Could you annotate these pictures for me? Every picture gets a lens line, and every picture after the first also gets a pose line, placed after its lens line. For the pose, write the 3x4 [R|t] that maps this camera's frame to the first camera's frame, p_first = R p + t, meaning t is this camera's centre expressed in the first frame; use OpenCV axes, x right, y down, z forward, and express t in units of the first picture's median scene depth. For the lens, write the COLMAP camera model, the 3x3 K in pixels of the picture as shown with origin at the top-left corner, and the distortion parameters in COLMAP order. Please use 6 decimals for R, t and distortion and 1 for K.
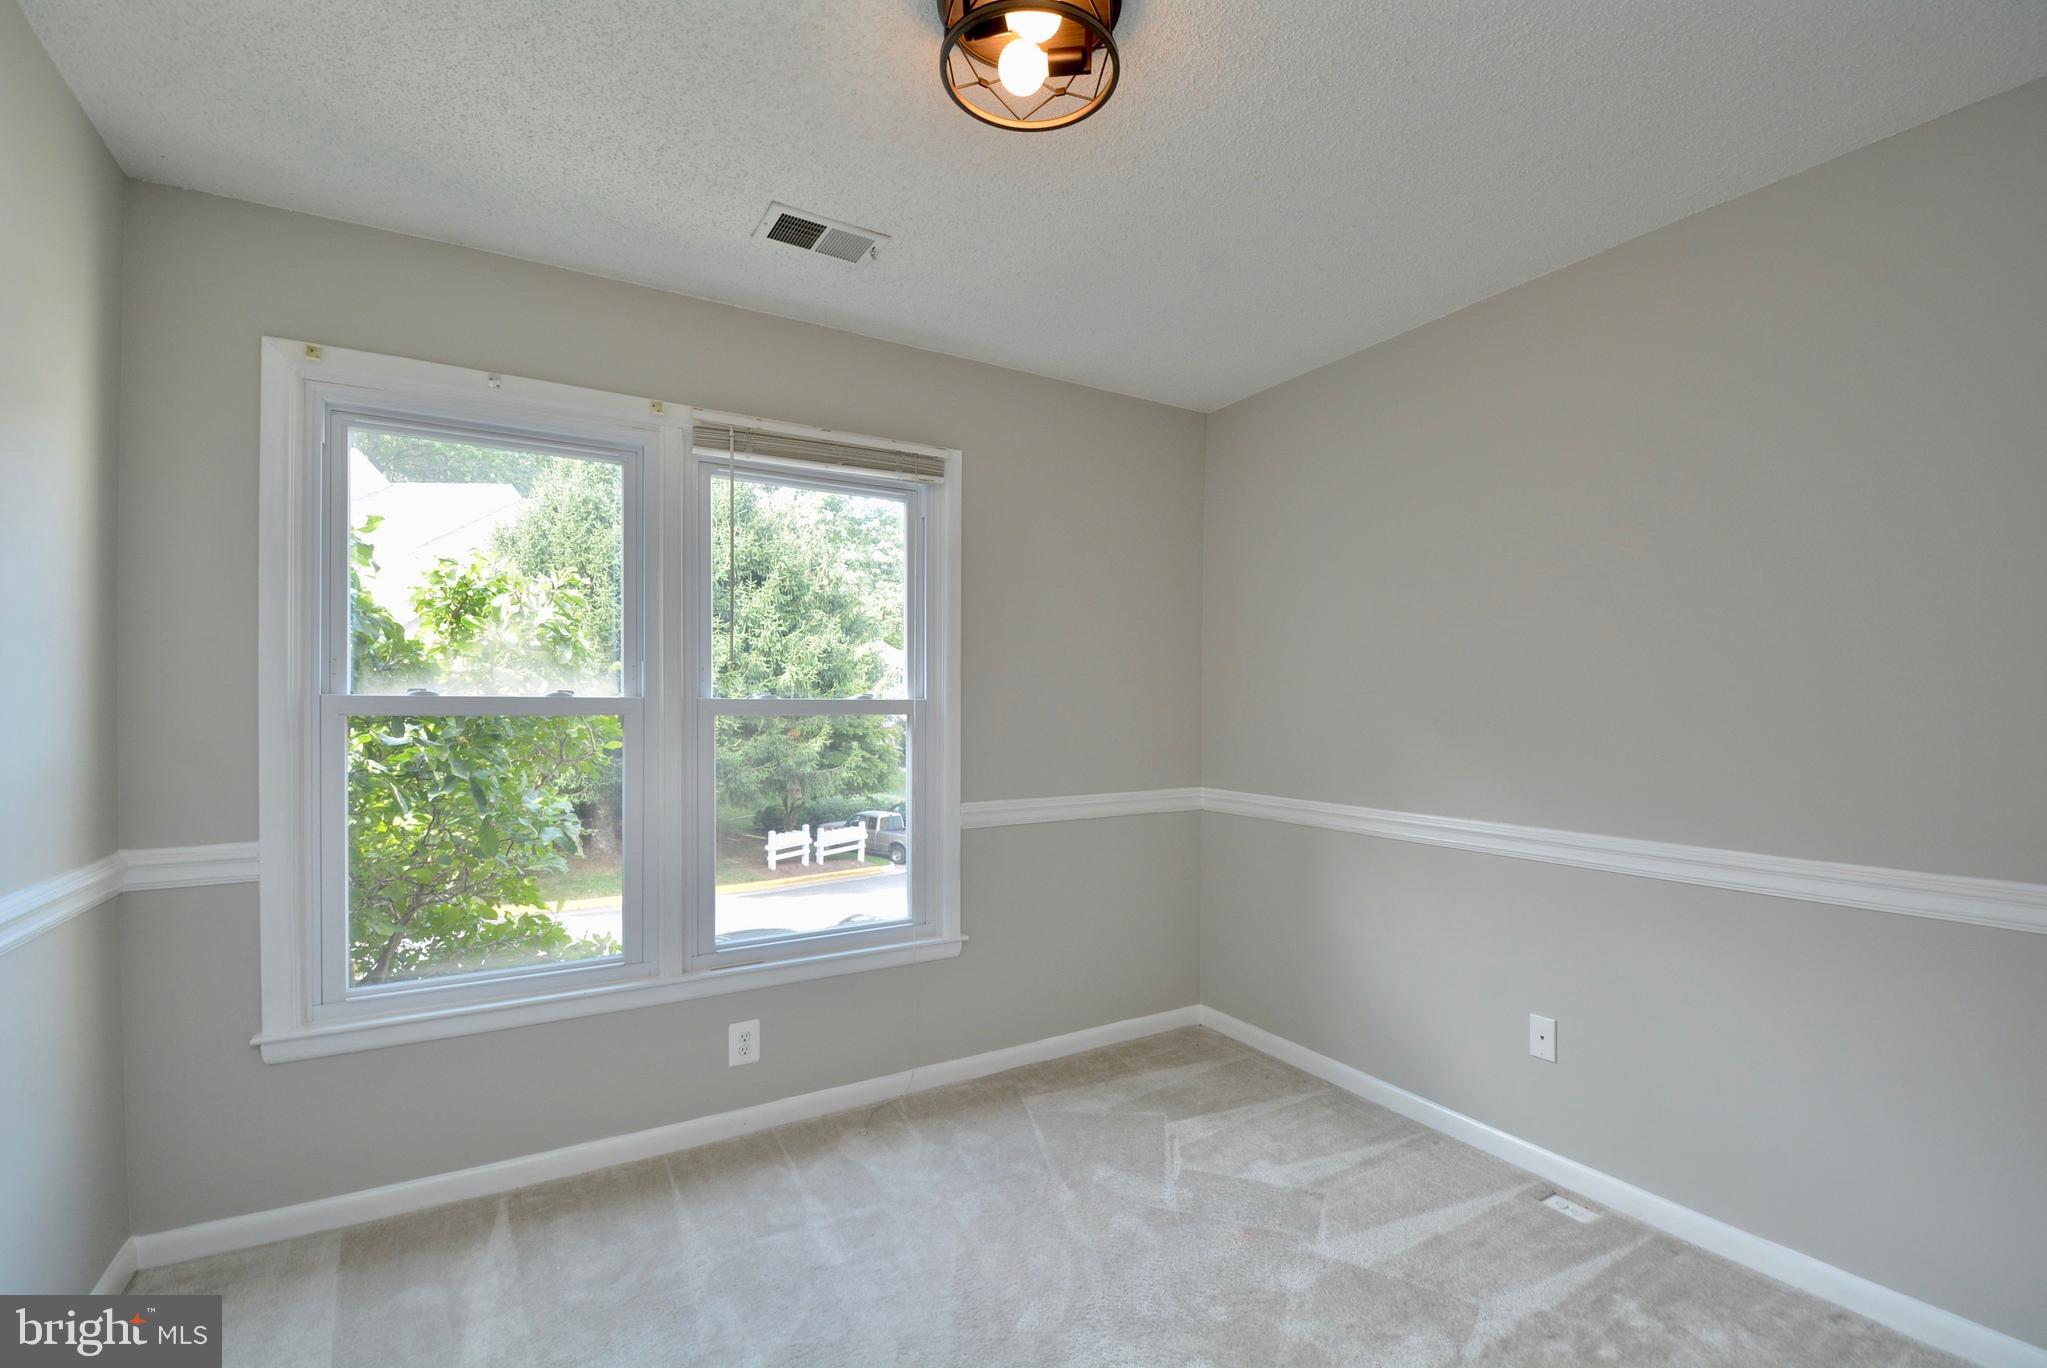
lens RADIAL K [[886.1, 0, 1045.6], [0, 886.1, 710.3], [0, 0, 1]] dist [-0.000628, -0.015918]
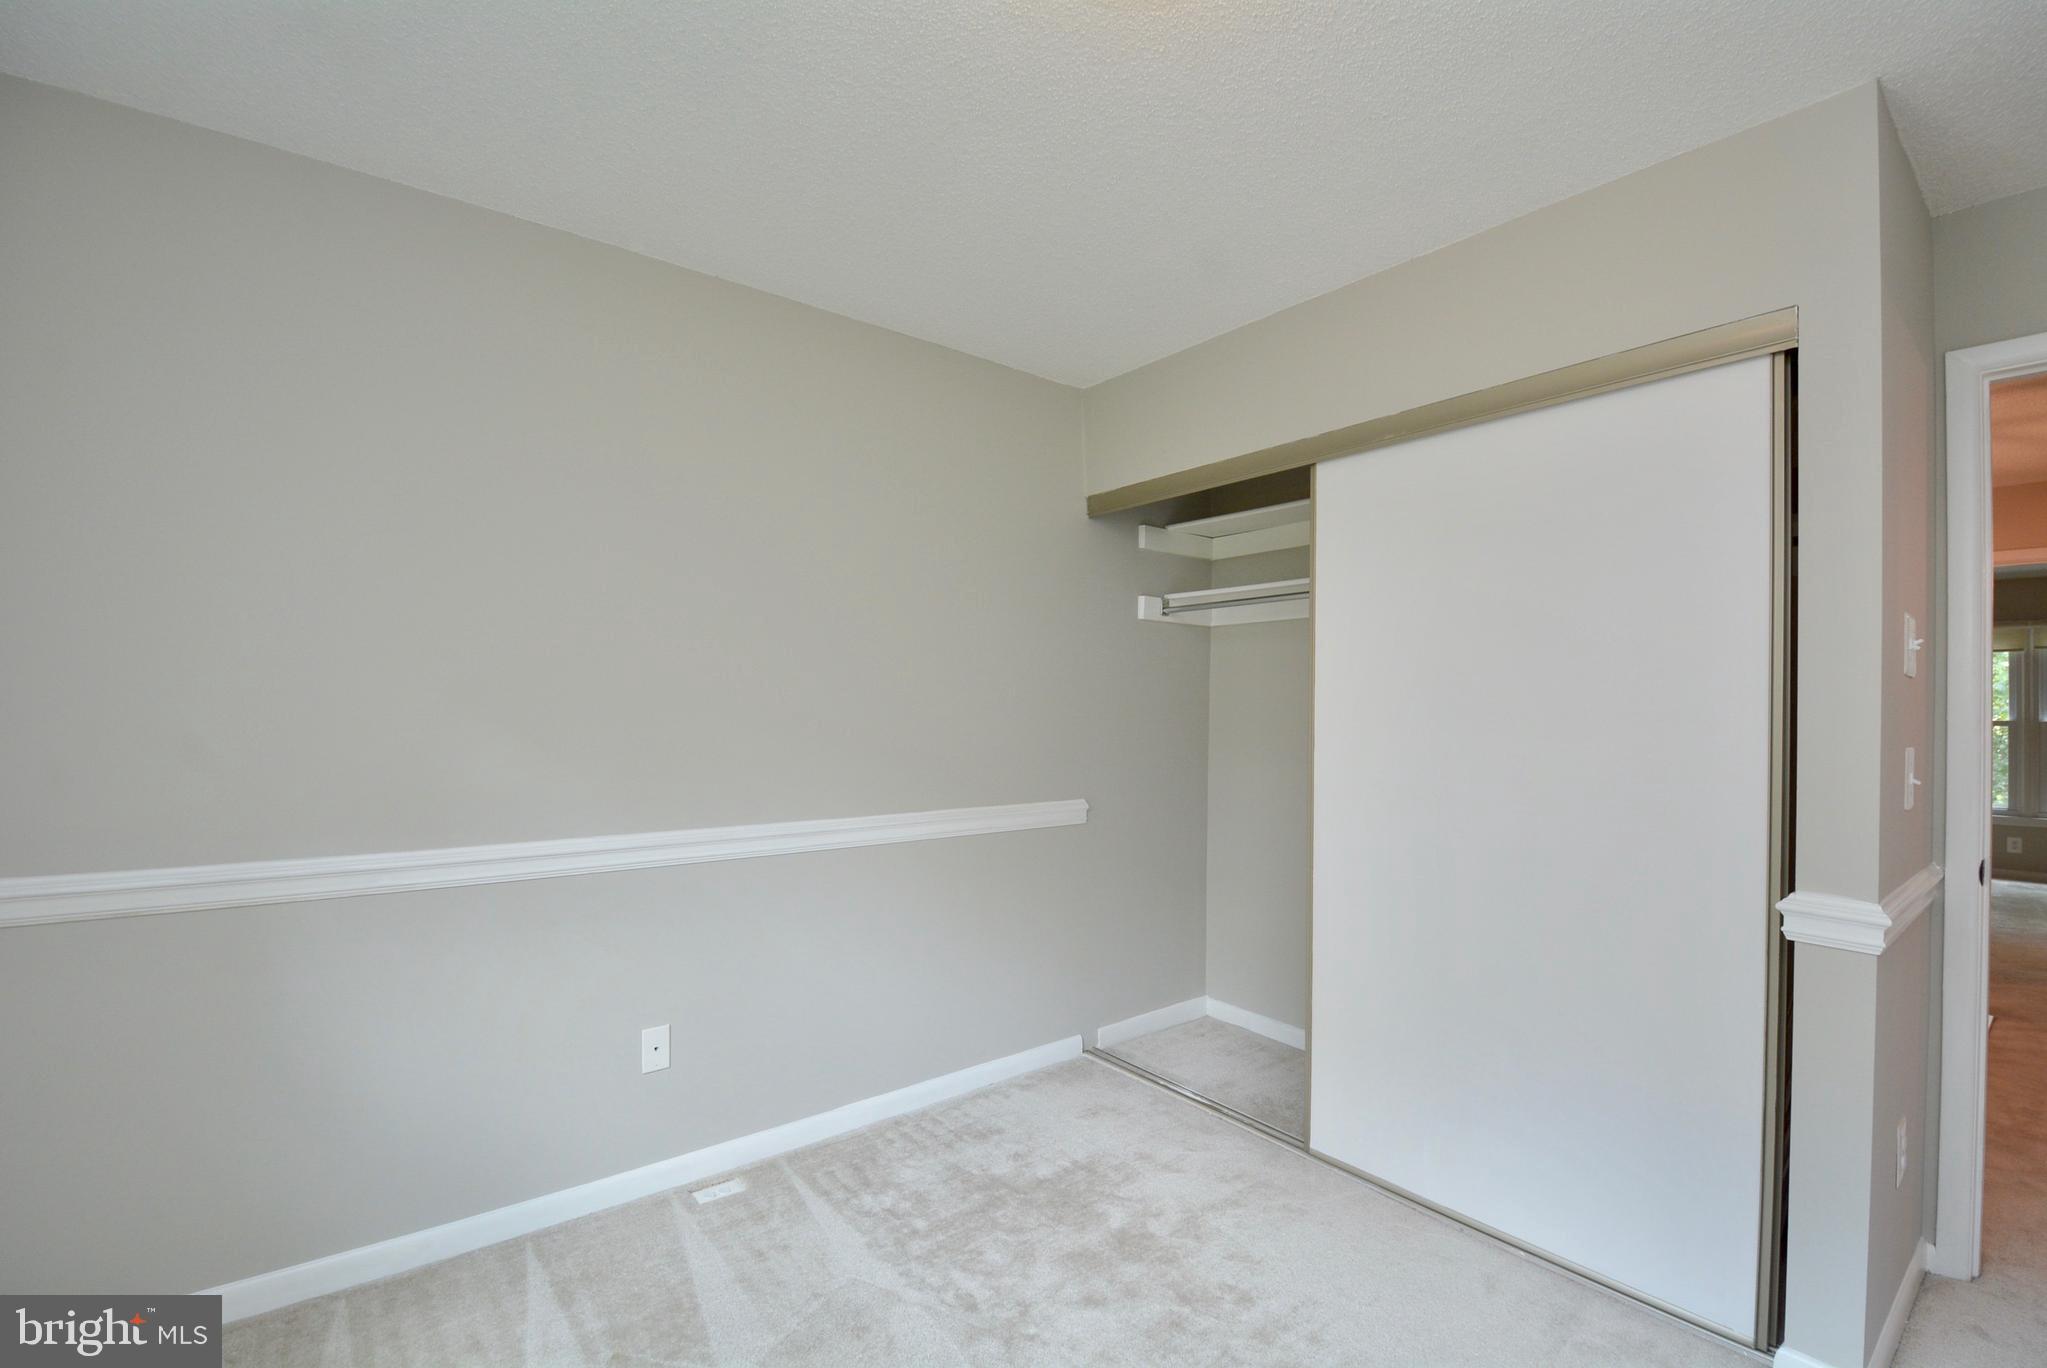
lens RADIAL K [[886.1, 0, 1045.6], [0, 886.1, 710.3], [0, 0, 1]] dist [-0.000628, -0.015918]
pose [[-0.124928, -0.004268, 0.992157, -0.480142], [0.002535, 0.999986, 0.004621, -0.002173], [-0.992163, 0.003092, -0.124915, 0.748866]]
